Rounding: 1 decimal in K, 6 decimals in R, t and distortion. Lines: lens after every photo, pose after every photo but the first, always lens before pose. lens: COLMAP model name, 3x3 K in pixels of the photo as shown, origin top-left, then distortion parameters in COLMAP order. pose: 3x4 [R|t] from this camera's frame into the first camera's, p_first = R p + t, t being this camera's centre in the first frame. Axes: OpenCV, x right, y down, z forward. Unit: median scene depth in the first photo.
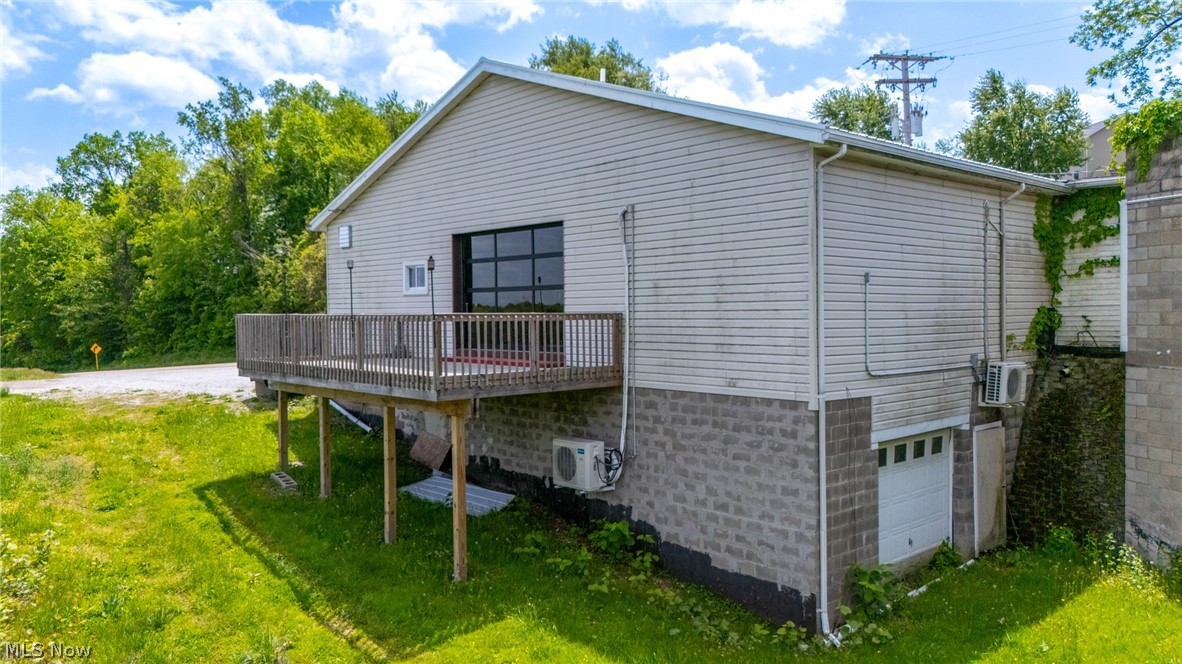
lens RADIAL K [[869.6, 0, 591.0], [0, 869.6, 332.0], [0, 0, 1]] dist [0.092989, -0.160528]
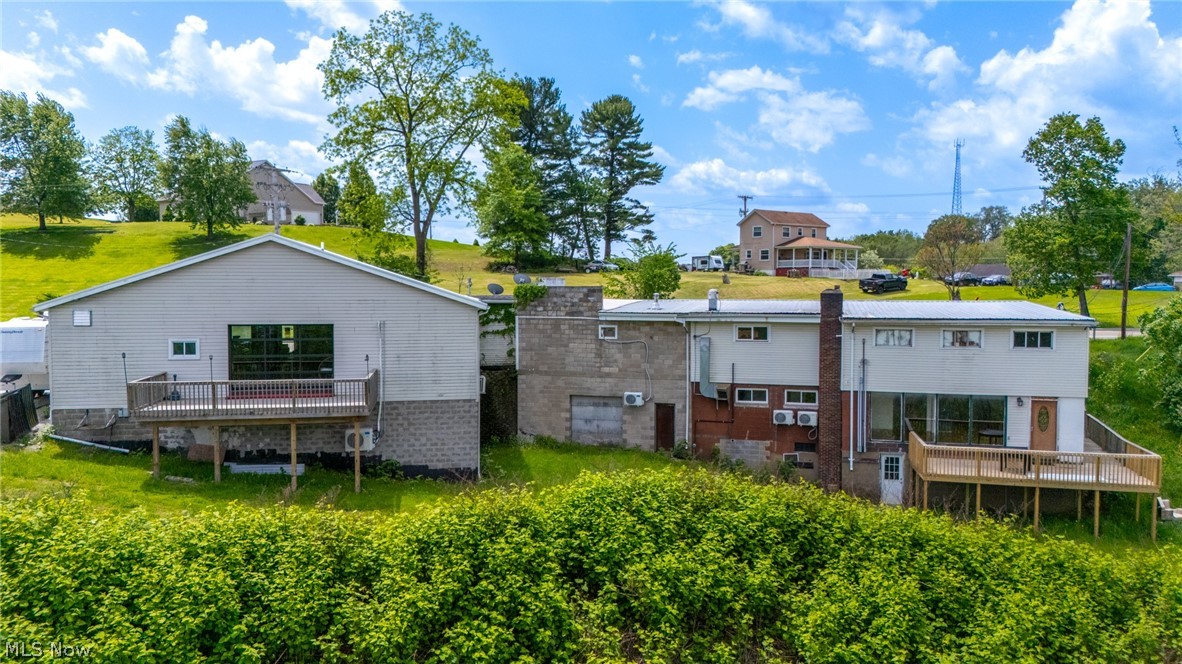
lens RADIAL K [[869.6, 0, 591.0], [0, 869.6, 332.0], [0, 0, 1]] dist [0.092989, -0.160528]
pose [[0.523274, -0.038340, 0.851302, -1.597363], [0.012576, 0.999226, 0.037272, -0.194605], [-0.852072, -0.008797, 0.523351, -0.643044]]
